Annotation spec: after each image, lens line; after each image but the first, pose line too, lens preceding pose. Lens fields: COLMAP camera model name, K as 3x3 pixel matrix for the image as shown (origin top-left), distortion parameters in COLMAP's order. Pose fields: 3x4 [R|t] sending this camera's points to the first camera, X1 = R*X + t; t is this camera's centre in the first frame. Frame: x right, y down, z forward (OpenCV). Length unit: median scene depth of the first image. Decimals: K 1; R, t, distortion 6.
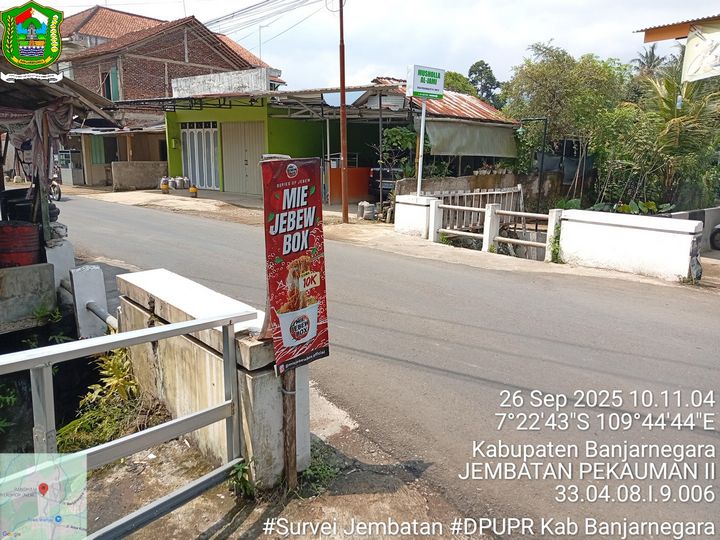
lens RADIAL K [[555.1, 0, 360.0], [0, 555.1, 270.0], [0, 0, 1]] dist [0.111084, -0.214755]
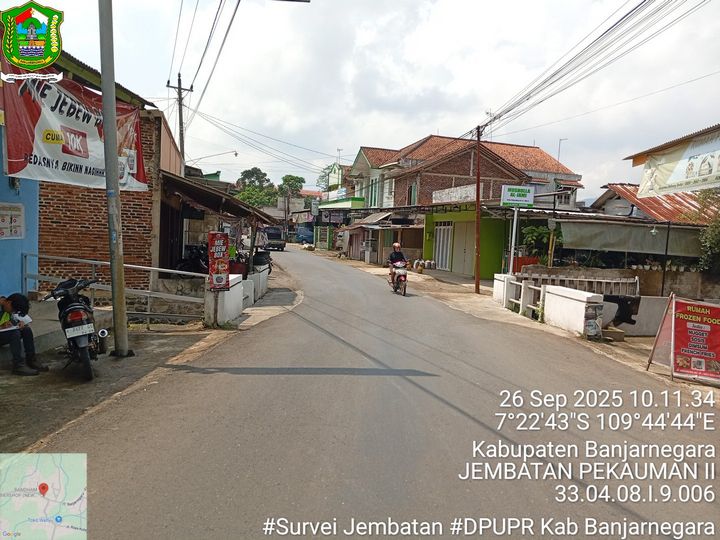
lens RADIAL K [[555.1, 0, 360.0], [0, 555.1, 270.0], [0, 0, 1]] dist [0.111084, -0.214755]
pose [[0.802768, 0.062518, -0.593005, 0.461027], [-0.161200, 0.980213, -0.114881, 0.052585], [0.574089, 0.187815, 0.796961, -0.224292]]
